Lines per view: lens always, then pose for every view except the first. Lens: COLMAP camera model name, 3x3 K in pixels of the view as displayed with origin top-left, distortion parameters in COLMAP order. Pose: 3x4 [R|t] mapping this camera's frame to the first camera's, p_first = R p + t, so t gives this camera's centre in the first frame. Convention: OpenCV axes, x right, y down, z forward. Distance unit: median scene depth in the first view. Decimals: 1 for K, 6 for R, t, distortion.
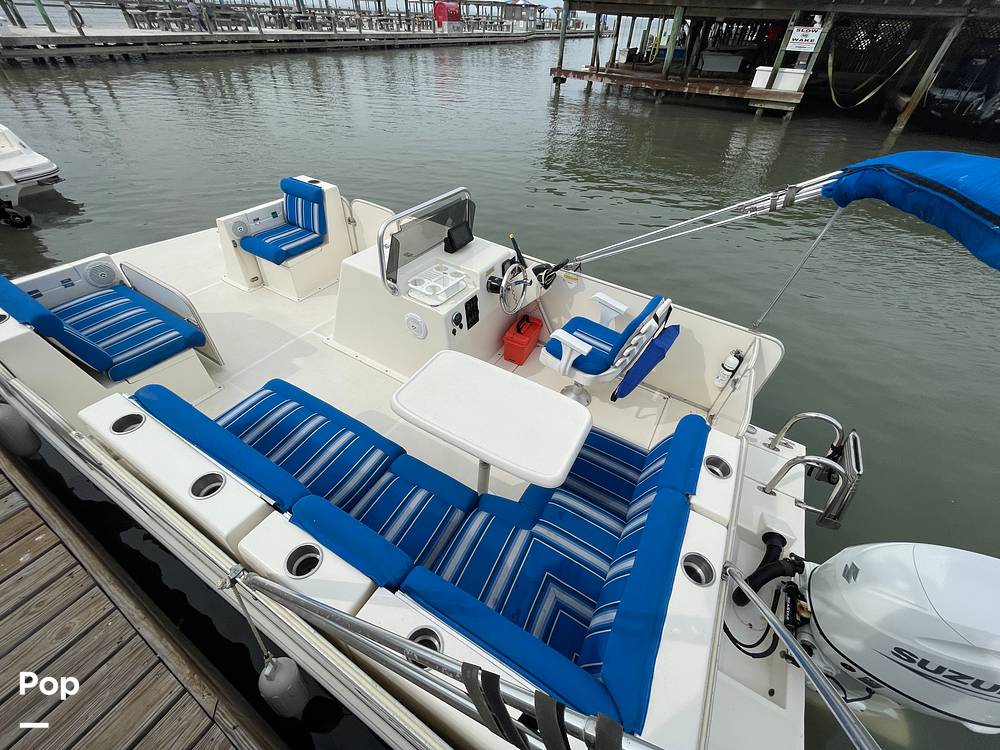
lens RADIAL K [[405.8, 0, 500.8], [0, 405.8, 381.6], [0, 0, 1]] dist [-0.001825, 0.001274]
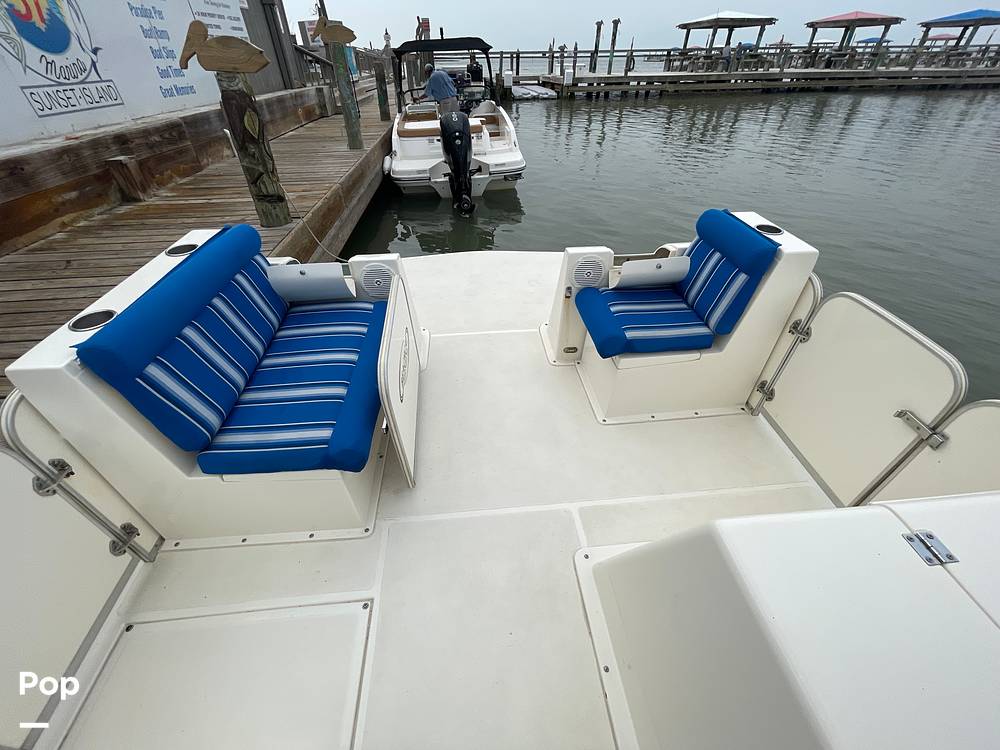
lens RADIAL K [[405.8, 0, 500.8], [0, 405.8, 381.6], [0, 0, 1]] dist [-0.001825, 0.001274]
pose [[0.604675, 0.464957, -0.646671, -0.381183], [-0.511188, 0.849183, 0.132572, -0.361506], [0.610782, 0.250408, 0.751160, 0.735026]]
